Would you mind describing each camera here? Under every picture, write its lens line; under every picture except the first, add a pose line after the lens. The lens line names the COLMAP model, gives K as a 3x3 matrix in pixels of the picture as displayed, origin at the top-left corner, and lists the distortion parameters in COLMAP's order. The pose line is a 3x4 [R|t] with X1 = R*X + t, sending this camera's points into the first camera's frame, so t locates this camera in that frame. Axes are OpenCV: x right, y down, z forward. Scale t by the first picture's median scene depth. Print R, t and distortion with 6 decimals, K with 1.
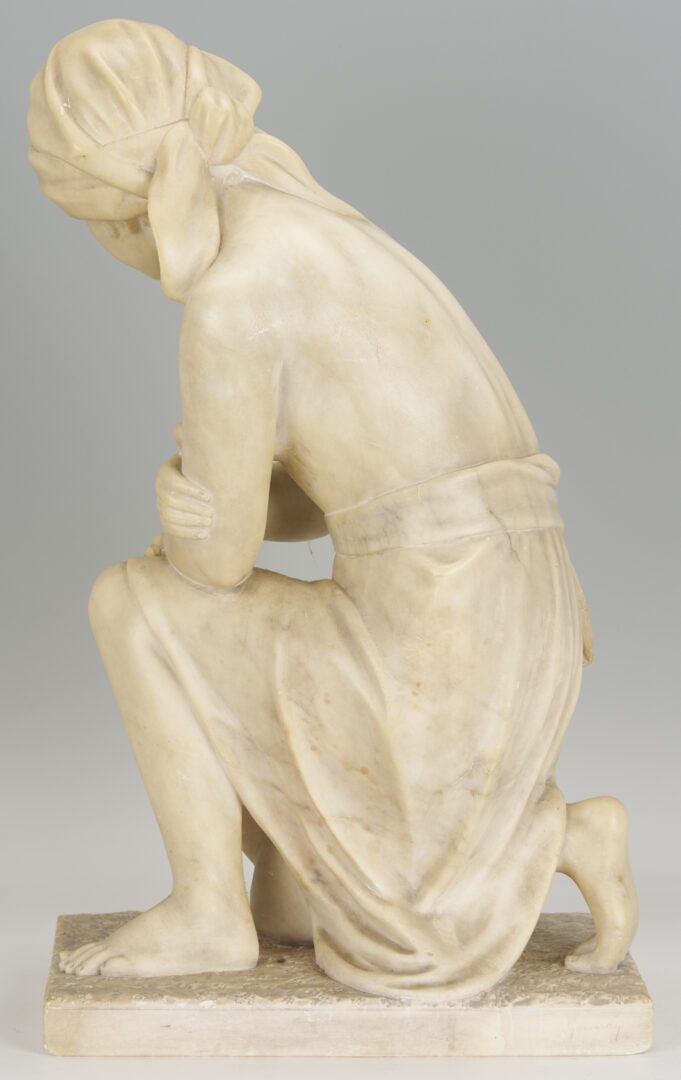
lens RADIAL K [[3891.8, 0, 341.1], [0, 3891.8, 542.5], [0, 0, 1]] dist [-0.215339, 0.000000]
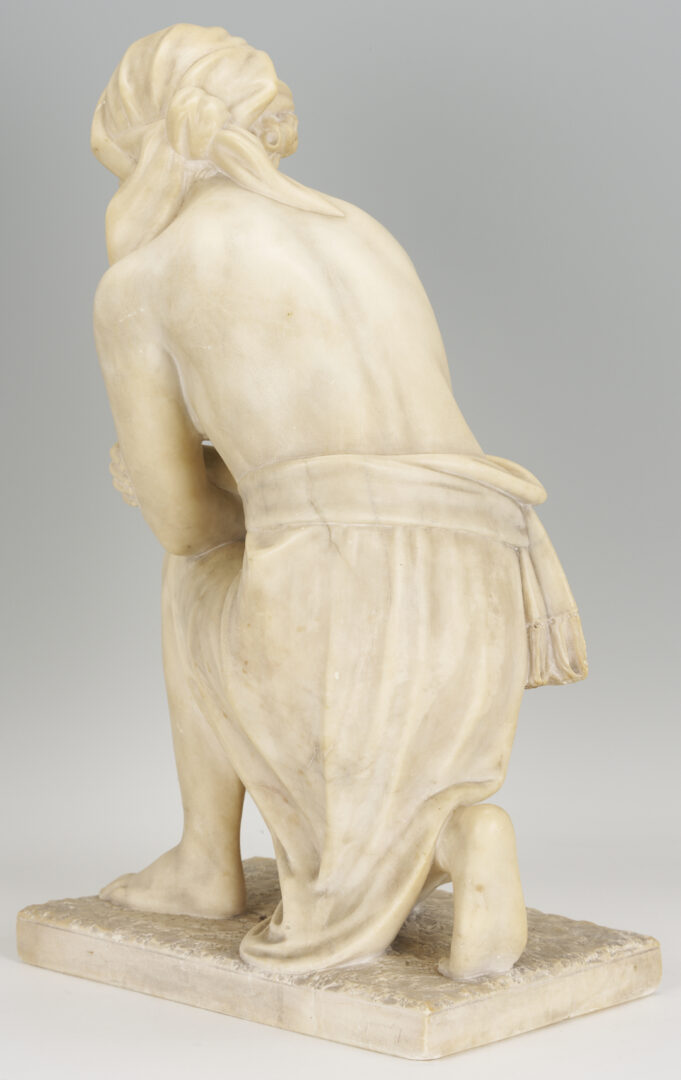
lens RADIAL K [[3891.8, 0, 340.4], [0, 3891.8, 540.3], [0, 0, 1]] dist [-0.215339, 0.000000]
pose [[0.702068, 0.089925, -0.706409, 0.757663], [-0.087497, 0.995371, 0.039750, -0.038911], [0.706714, 0.033902, 0.706687, 0.278949]]
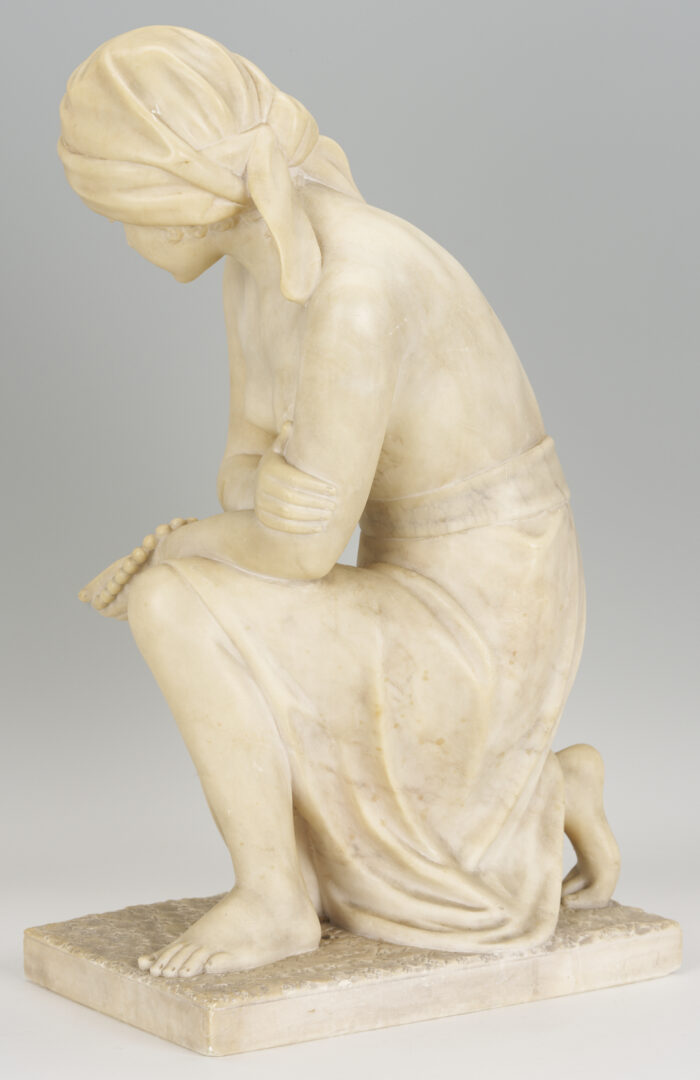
lens RADIAL K [[3877.3, 0, 349.9], [0, 3877.3, 538.5], [0, 0, 1]] dist [-0.270355, 0.000000]
pose [[0.845762, -0.080664, 0.527427, -0.562208], [0.076041, 0.996639, 0.030488, -0.029550], [-0.528114, 0.014320, 0.849053, 0.128547]]
